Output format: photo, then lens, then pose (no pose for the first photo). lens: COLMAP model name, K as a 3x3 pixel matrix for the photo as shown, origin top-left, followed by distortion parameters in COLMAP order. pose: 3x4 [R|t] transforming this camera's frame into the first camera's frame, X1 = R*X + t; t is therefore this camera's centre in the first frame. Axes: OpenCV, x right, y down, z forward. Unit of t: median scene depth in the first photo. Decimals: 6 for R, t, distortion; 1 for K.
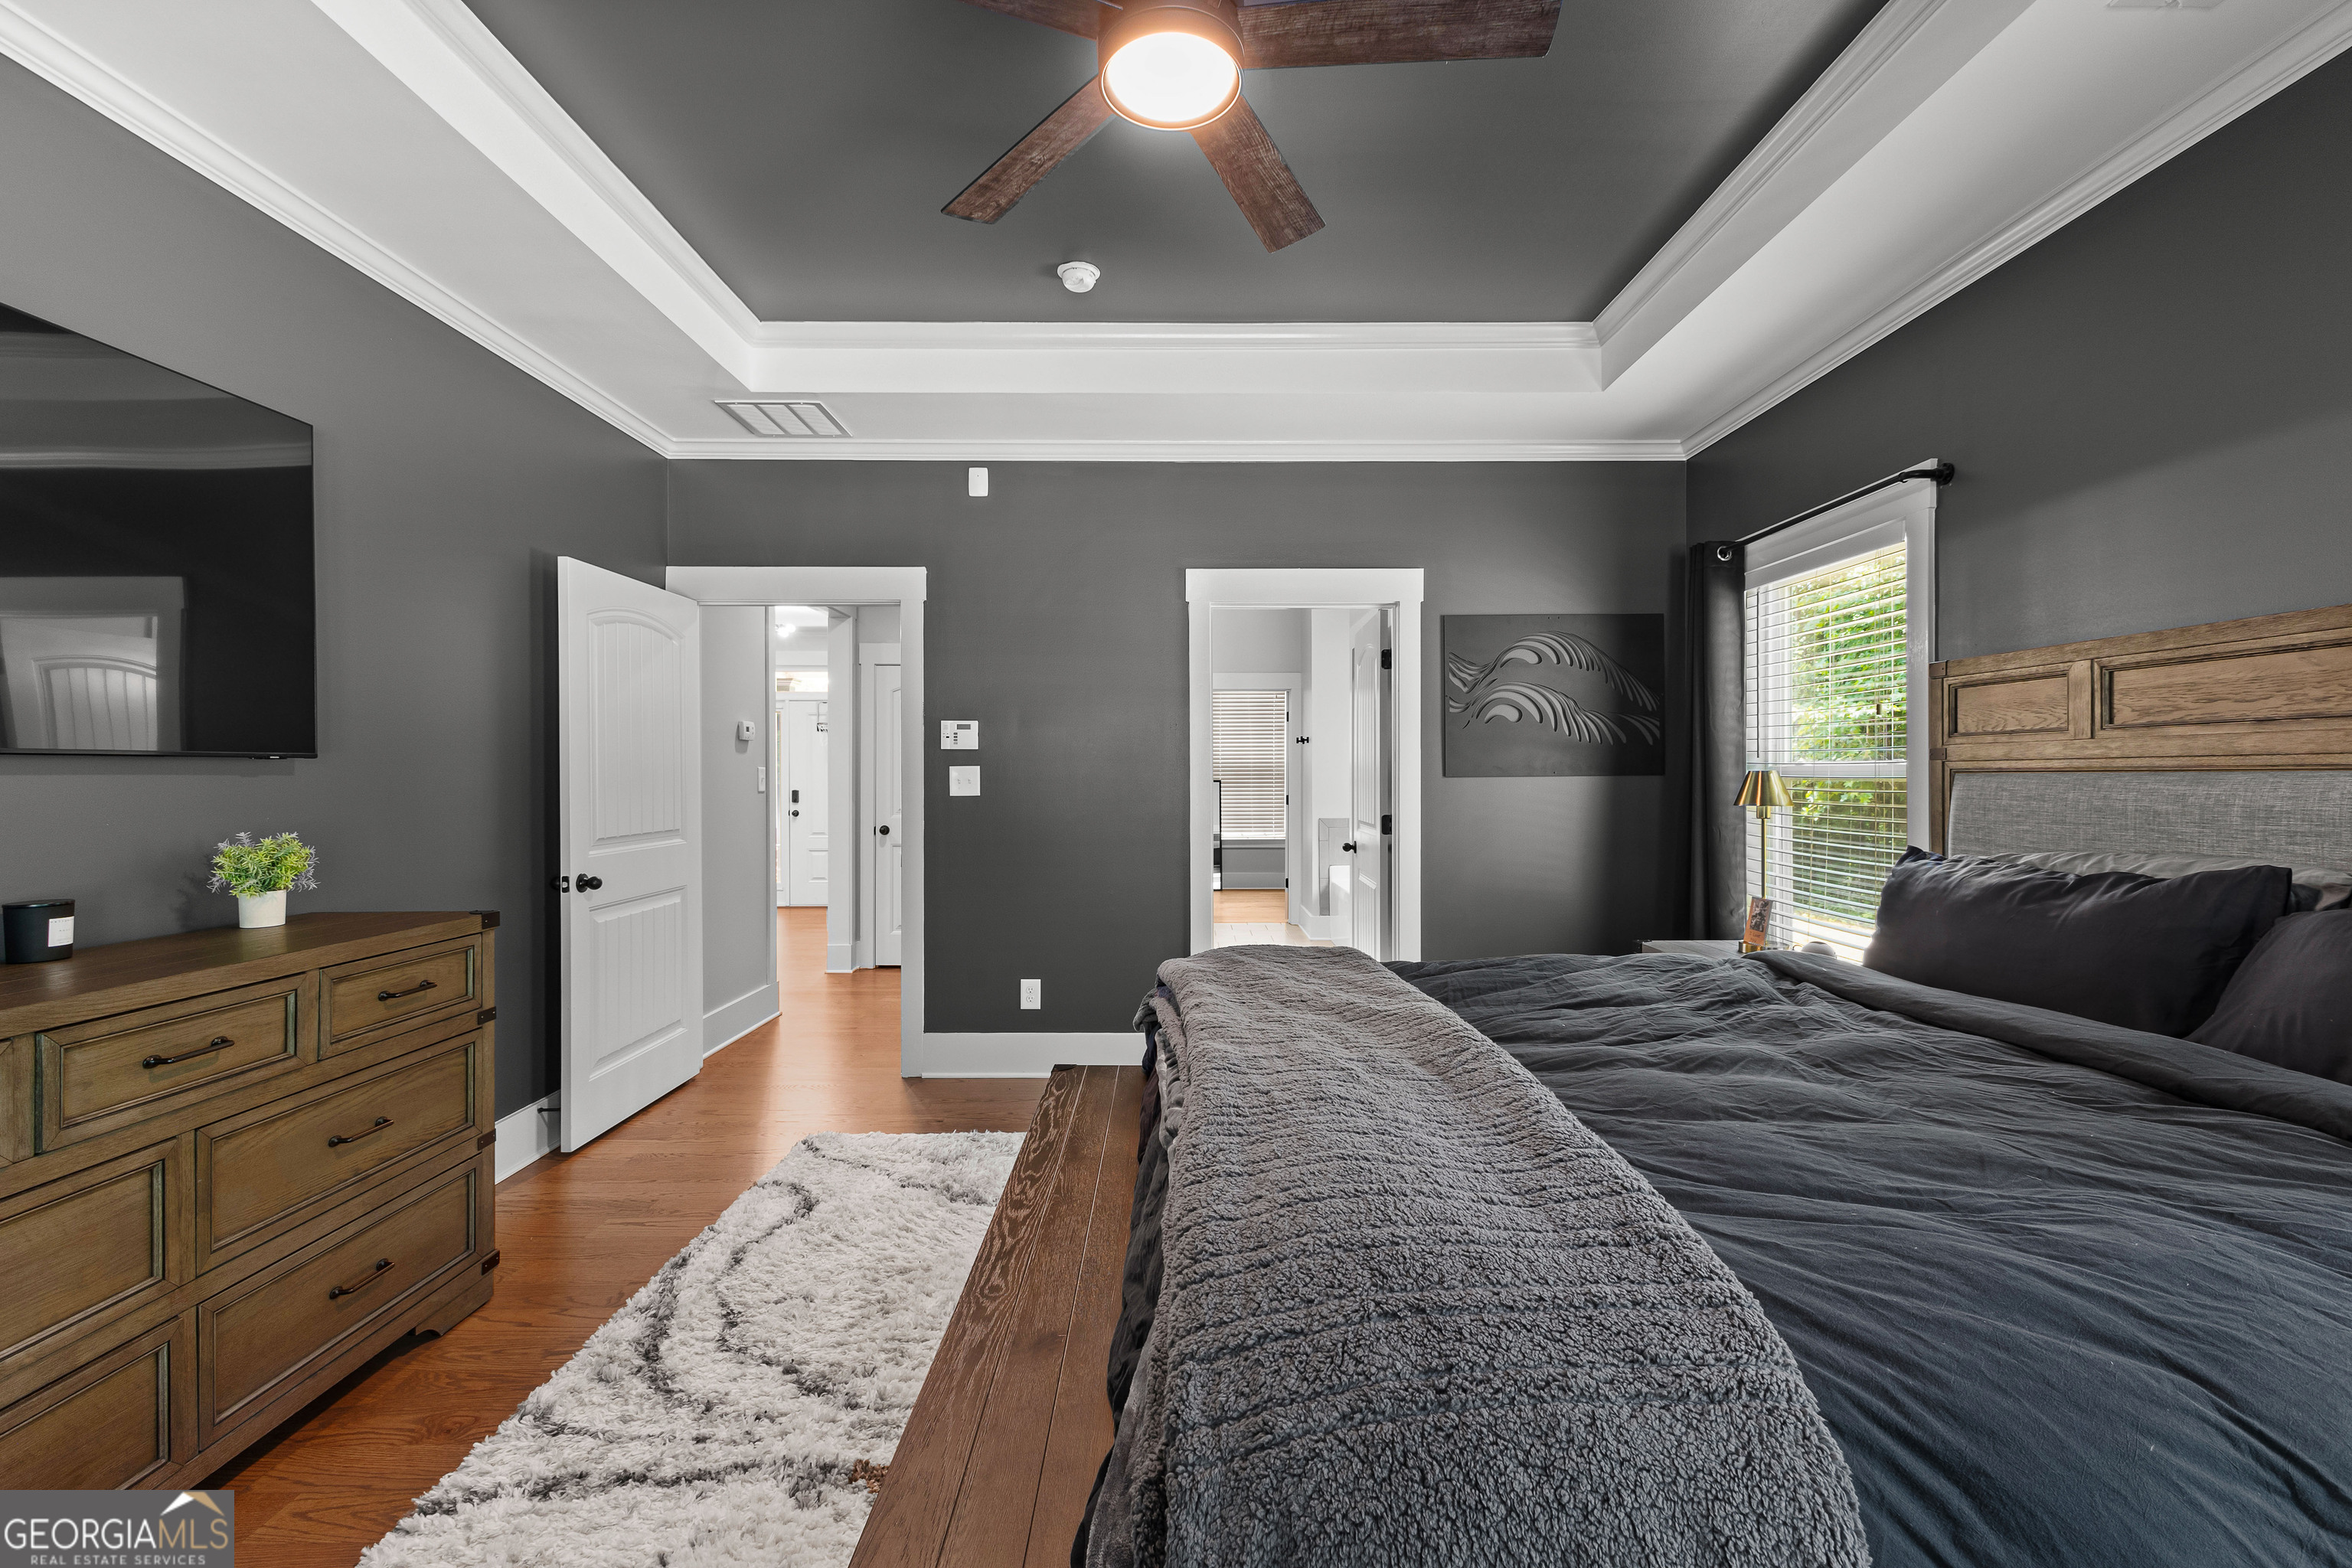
lens RADIAL K [[1024.0, 0, 1182.3], [0, 1024.0, 780.8], [0, 0, 1]] dist [0.018237, -0.004894]
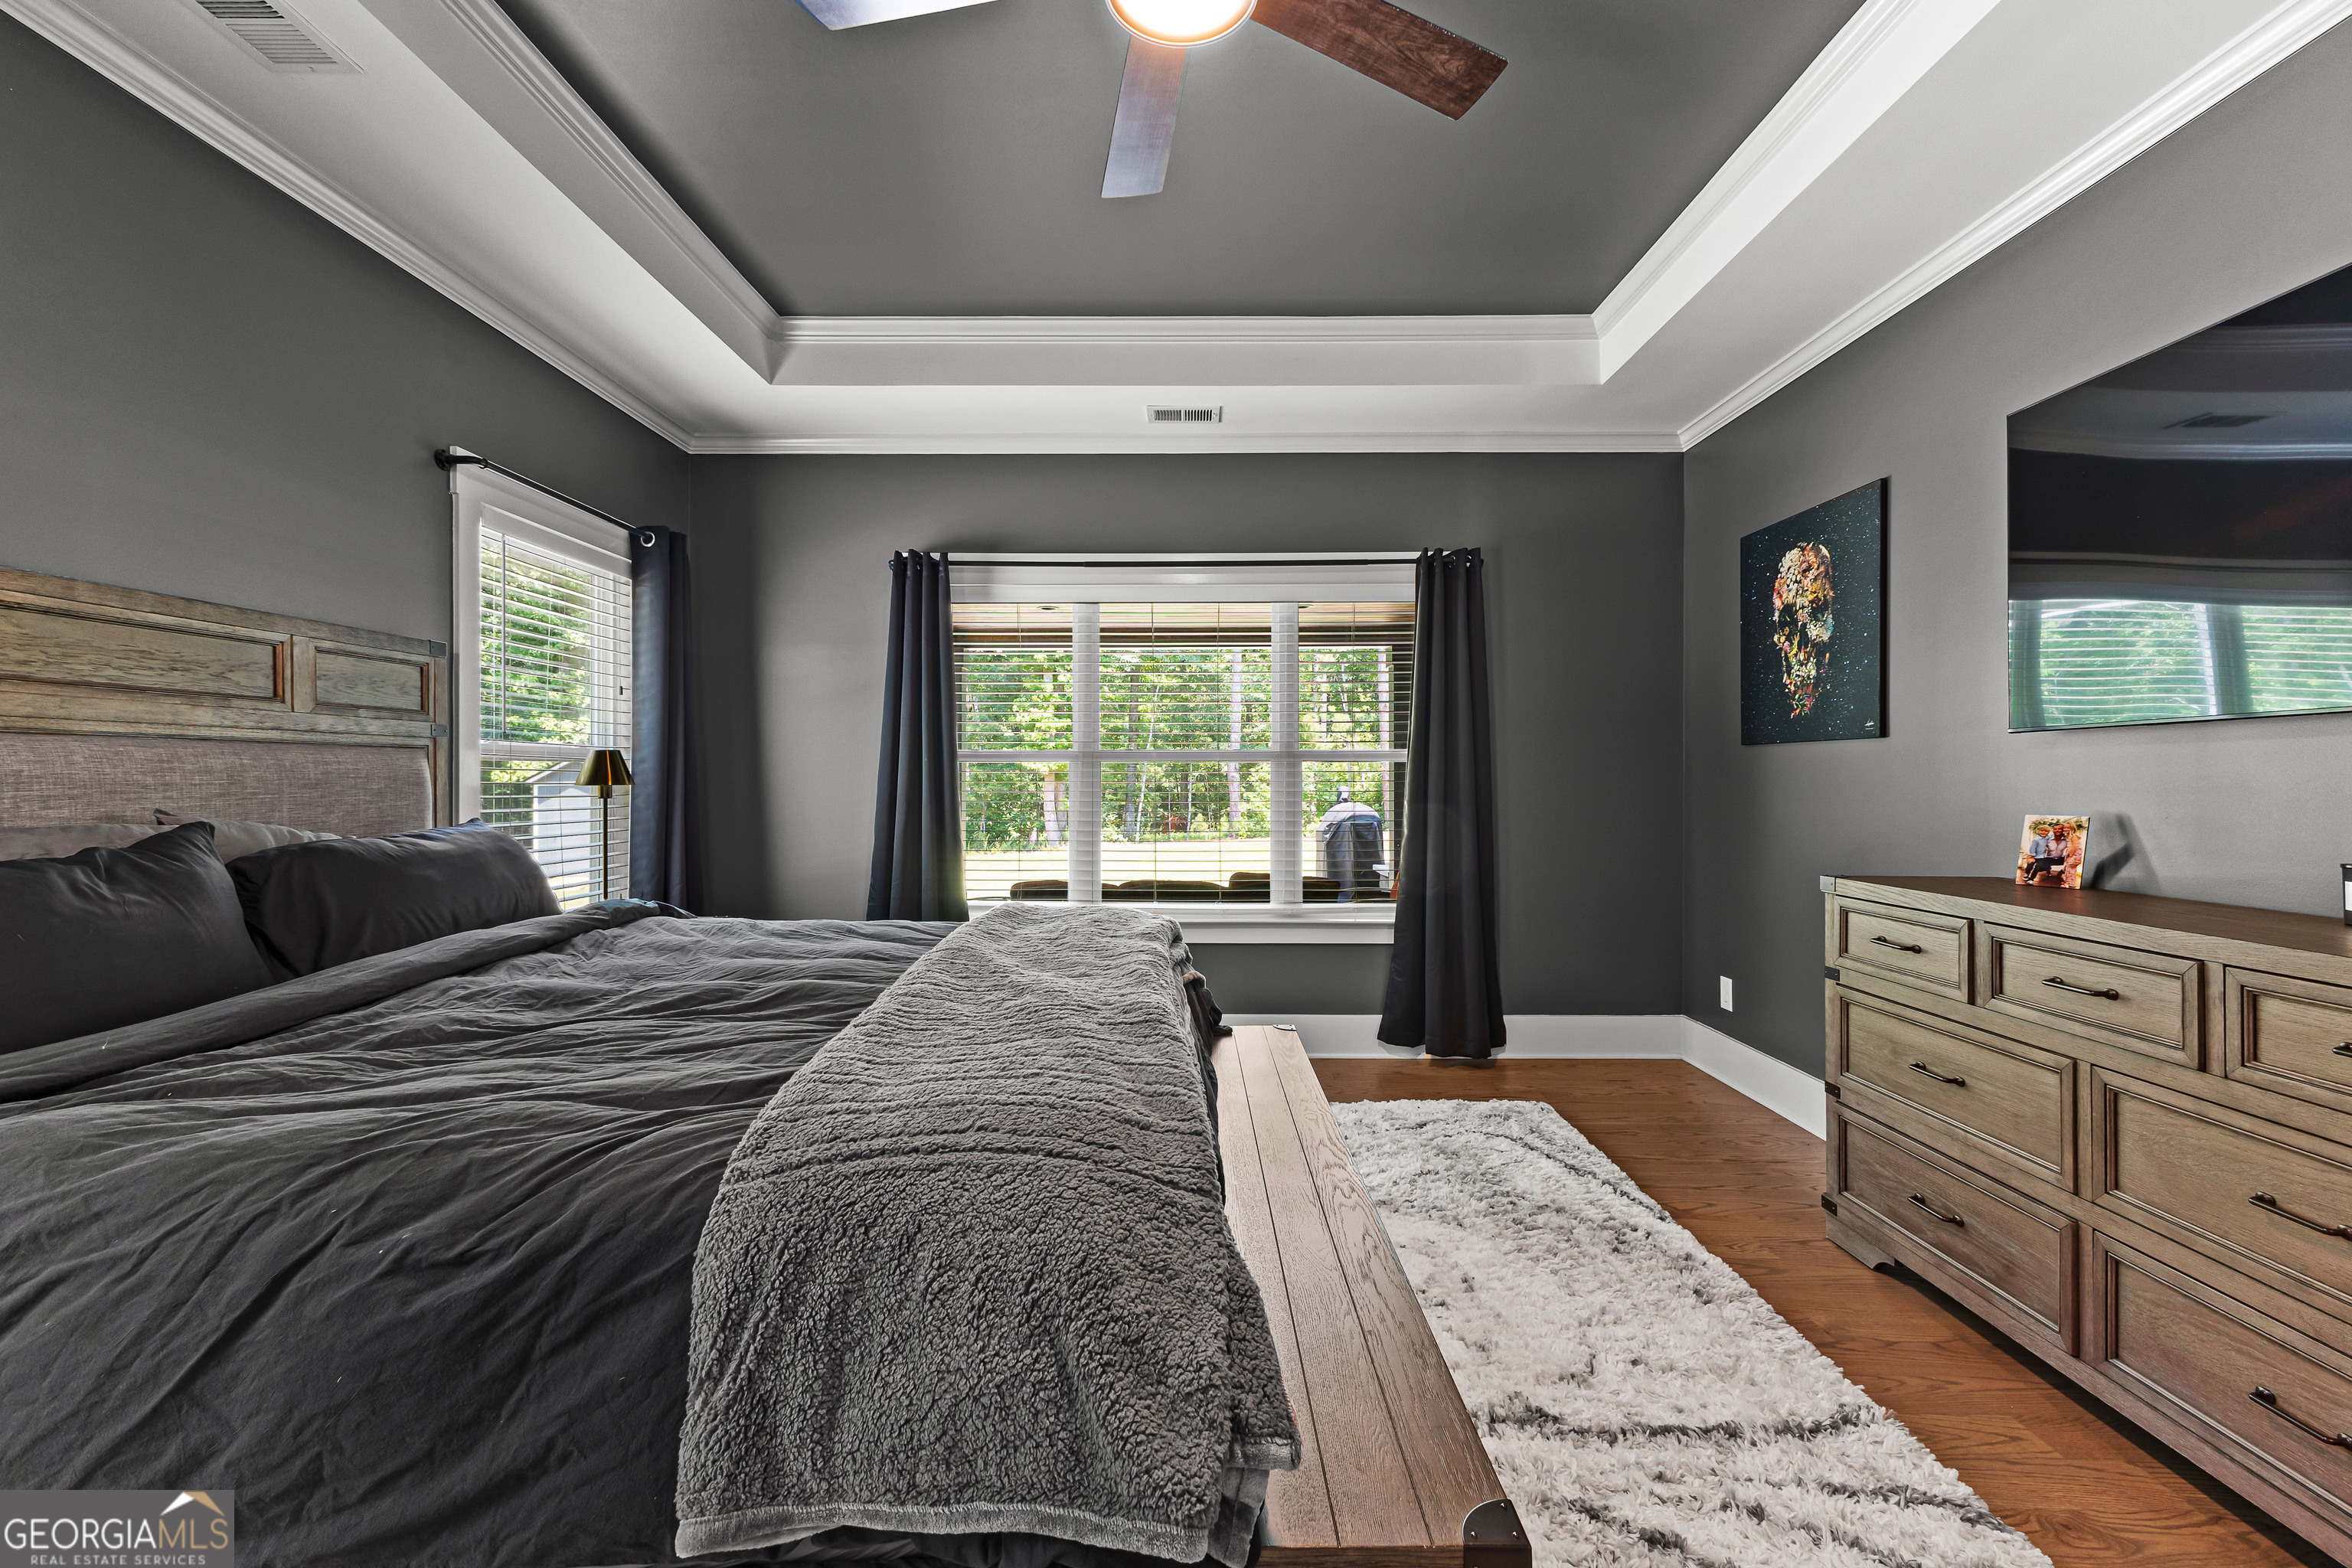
lens RADIAL K [[1024.0, 0, 1186.4], [0, 1024.0, 774.6], [0, 0, 1]] dist [0.018237, -0.004894]
pose [[-0.999980, 0.002908, 0.005644, -0.018088], [0.002920, 0.999994, 0.002046, 0.028481], [-0.005638, 0.002063, -0.999982, 1.907092]]
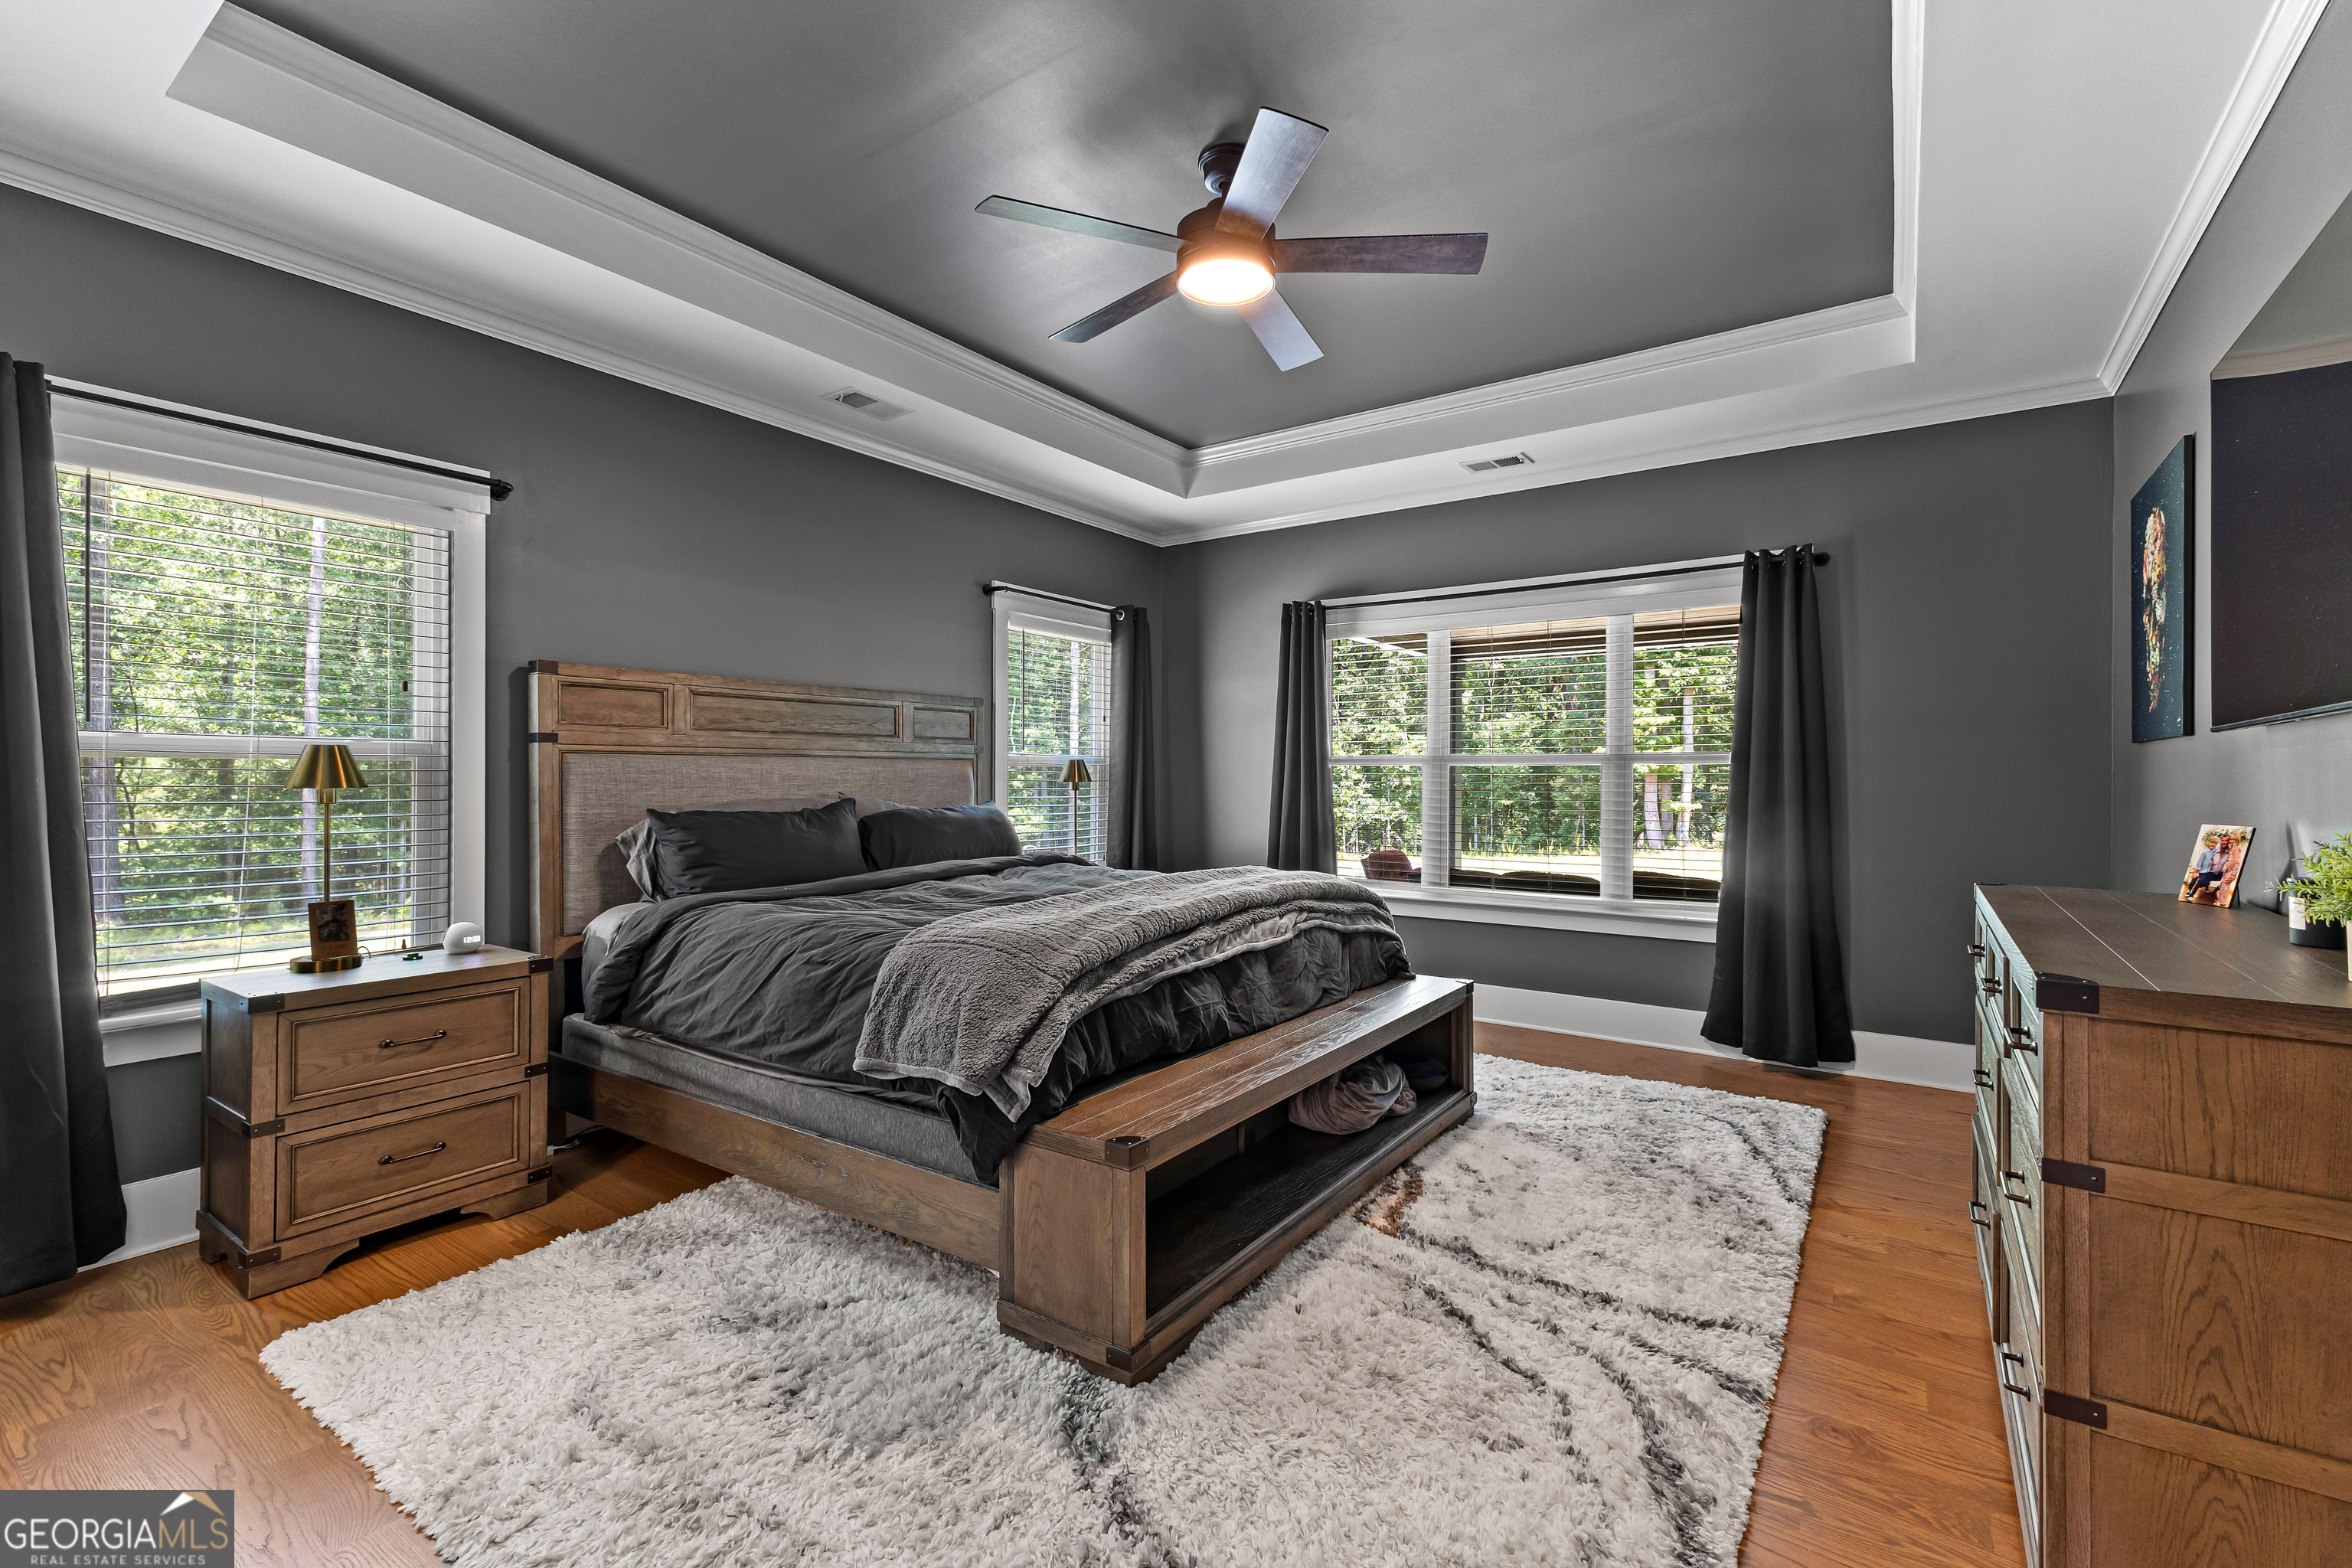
lens RADIAL K [[1024.0, 0, 1177.4], [0, 1024.0, 774.0], [0, 0, 1]] dist [0.018237, -0.004894]
pose [[-0.816166, 0.001329, 0.577816, -0.795440], [0.001935, 0.999998, 0.000432, 0.025344], [-0.577814, 0.001471, -0.816167, 2.216798]]
